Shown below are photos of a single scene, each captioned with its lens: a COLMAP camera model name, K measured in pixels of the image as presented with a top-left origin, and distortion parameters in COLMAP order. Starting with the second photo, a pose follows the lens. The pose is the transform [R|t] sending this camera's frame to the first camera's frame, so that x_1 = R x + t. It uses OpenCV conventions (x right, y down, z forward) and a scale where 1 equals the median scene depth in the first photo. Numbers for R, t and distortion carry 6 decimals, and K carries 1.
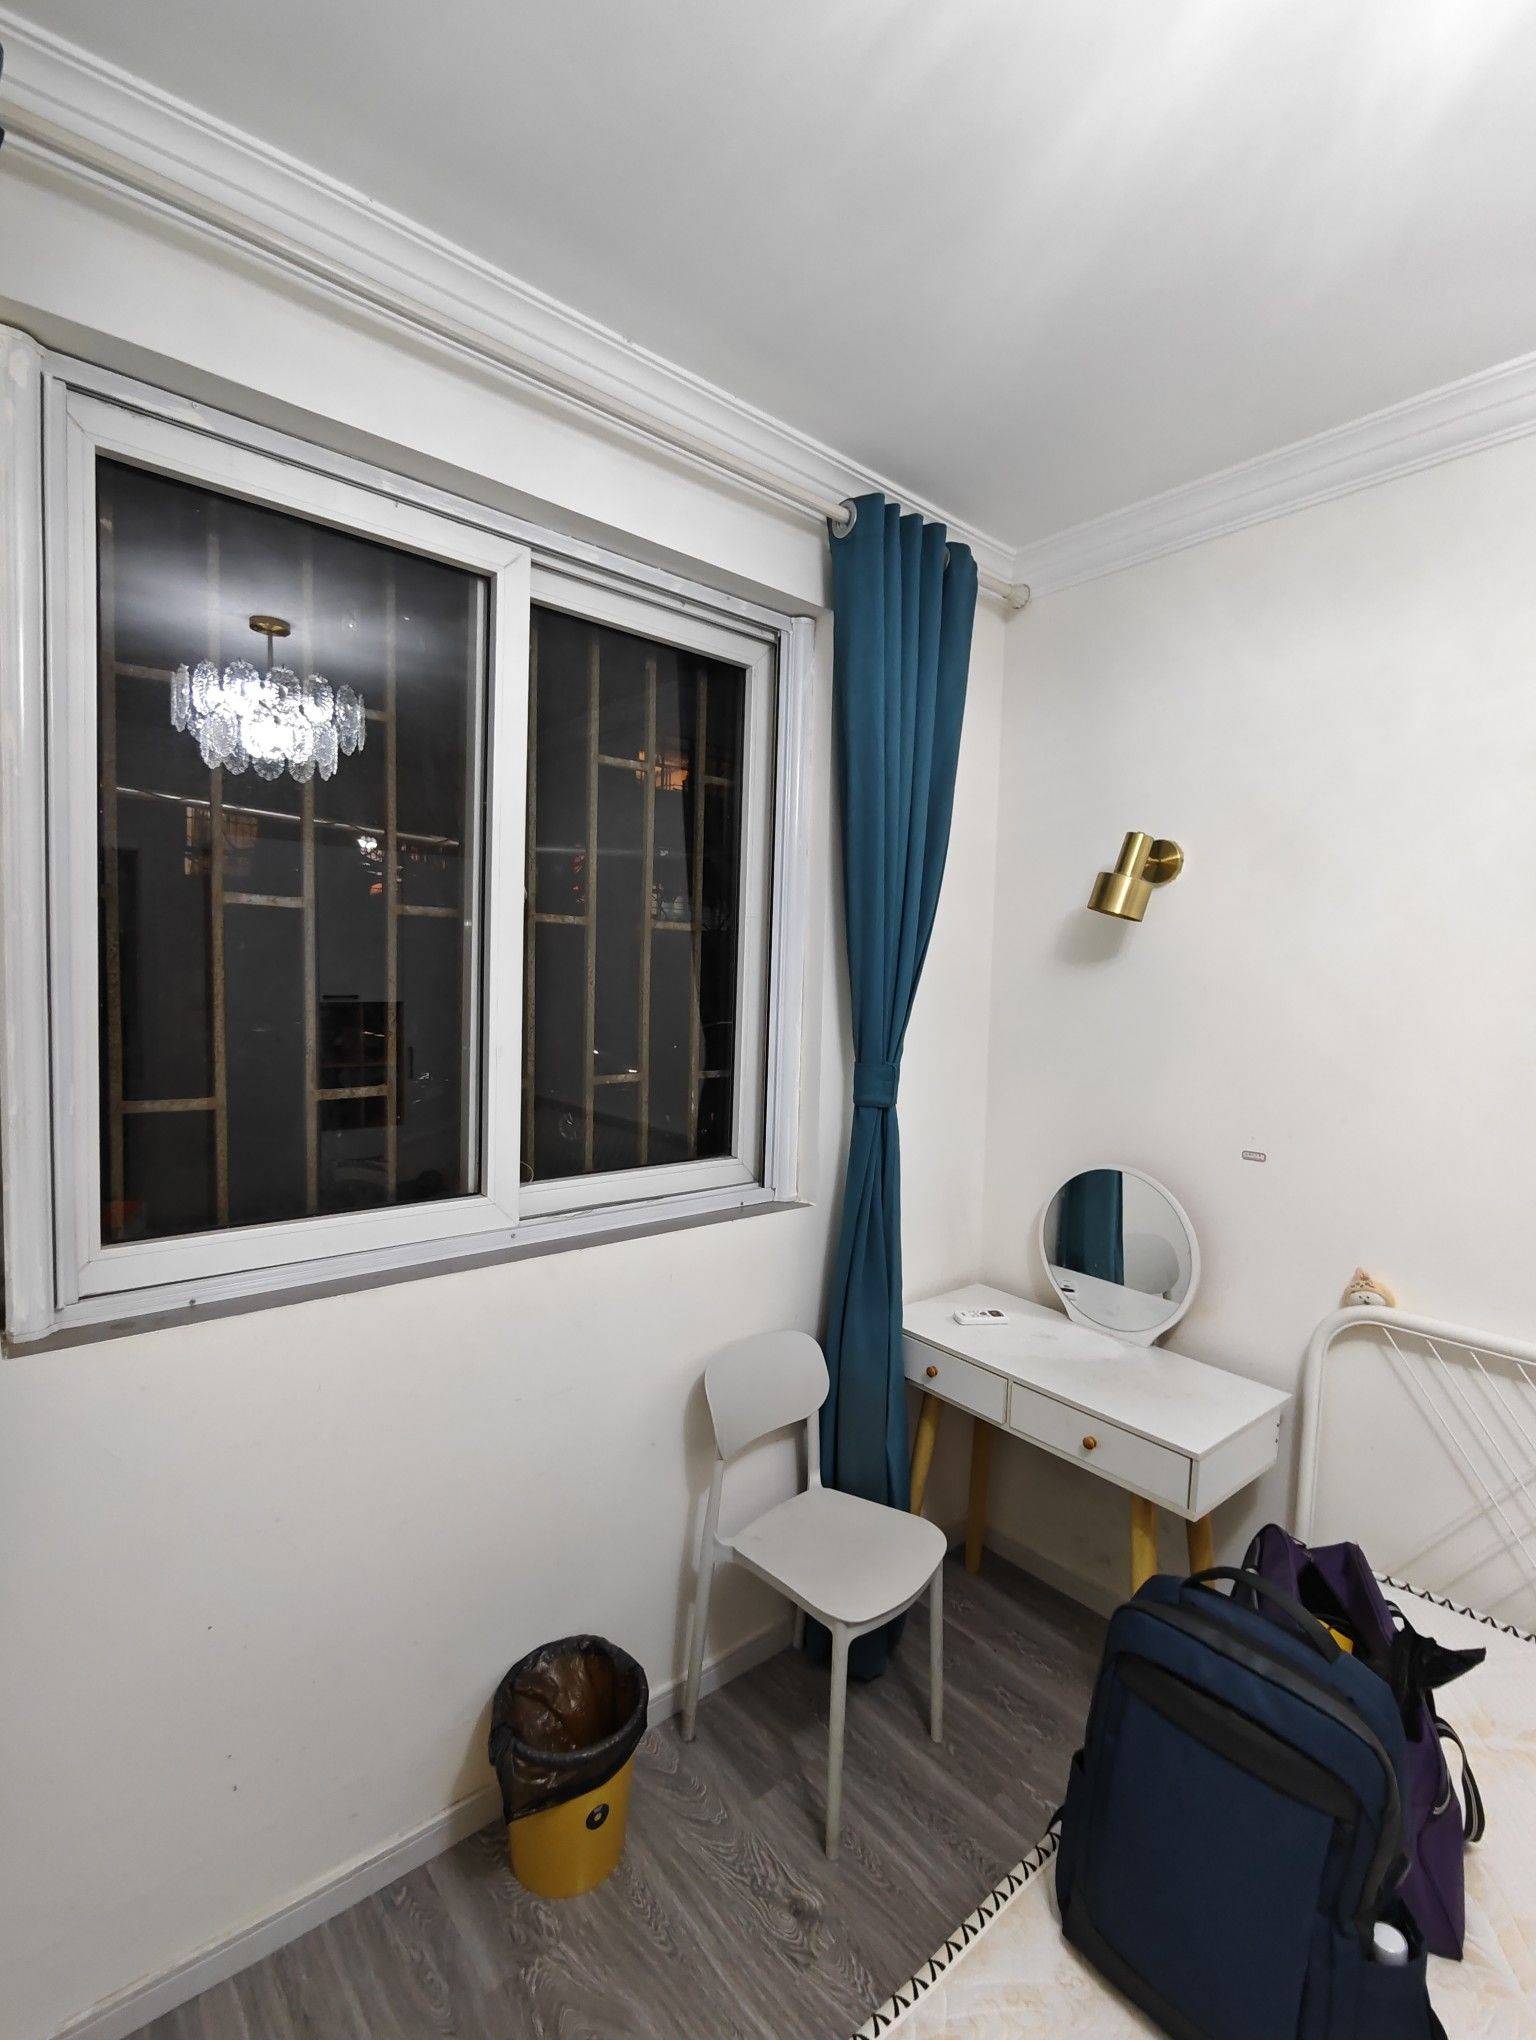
lens RADIAL K [[933.4, 0, 768.0], [0, 933.4, 1020.0], [0, 0, 1]] dist [-0.000755, 0.000305]
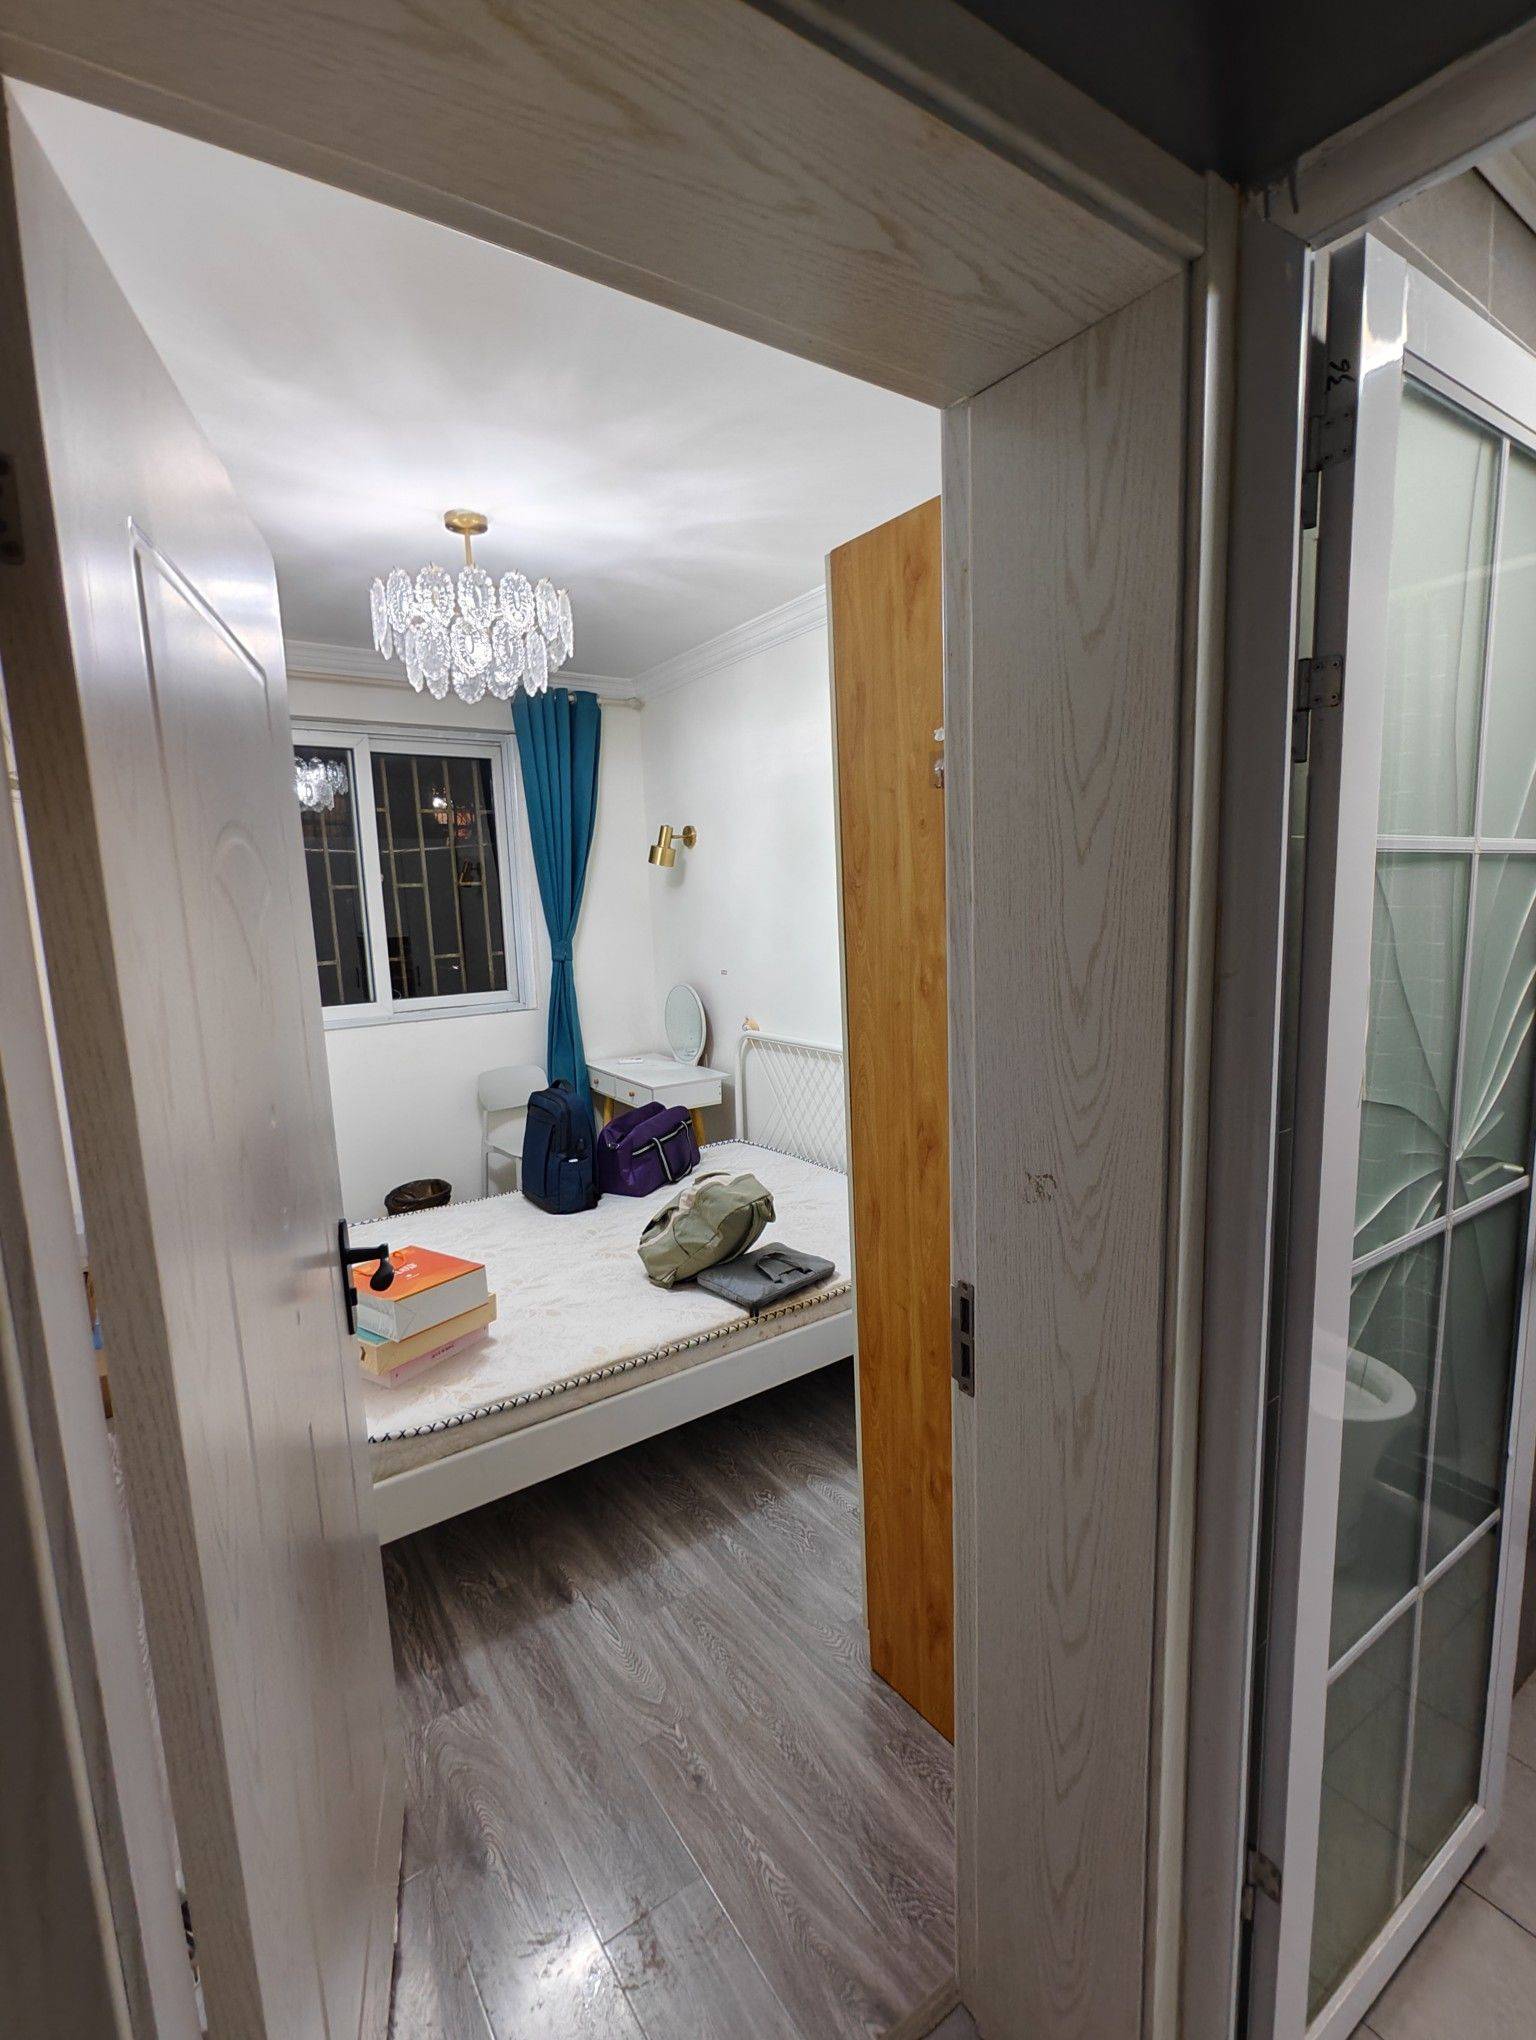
lens RADIAL K [[933.4, 0, 768.0], [0, 933.4, 1020.0], [0, 0, 1]] dist [-0.000755, 0.000305]
pose [[0.993224, -0.053874, -0.102975, 0.815378], [0.061875, 0.995174, 0.076154, 0.093609], [0.098375, -0.082010, 0.991764, -1.123889]]
